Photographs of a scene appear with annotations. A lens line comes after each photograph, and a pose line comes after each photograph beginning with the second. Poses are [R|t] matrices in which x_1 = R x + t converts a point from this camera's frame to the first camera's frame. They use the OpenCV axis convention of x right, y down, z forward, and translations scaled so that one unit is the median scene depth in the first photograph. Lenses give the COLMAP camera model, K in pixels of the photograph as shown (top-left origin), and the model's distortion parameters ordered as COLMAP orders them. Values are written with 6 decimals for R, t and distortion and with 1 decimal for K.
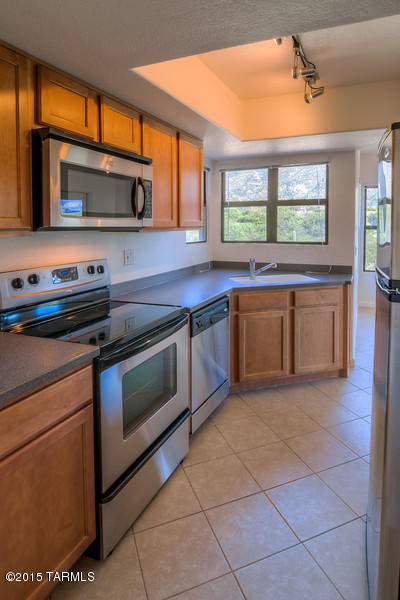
lens RADIAL K [[332.3, 0, 201.2], [0, 332.3, 231.0], [0, 0, 1]] dist [-0.002346, -0.001557]
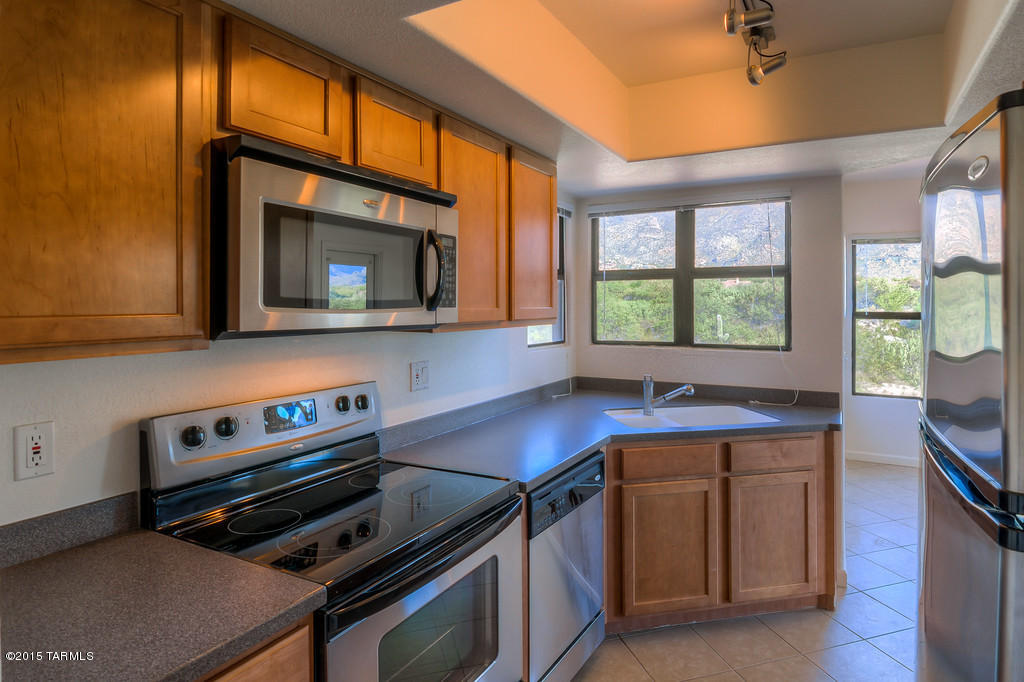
lens RADIAL K [[532.1, 0, 536.4], [0, 532.1, 299.0], [0, 0, 1]] dist [-0.001283, -0.000755]
pose [[0.998557, -0.001995, -0.053663, 0.022819], [0.000740, 0.999726, -0.023399, -0.028147], [0.053695, 0.023325, 0.998285, 0.145832]]
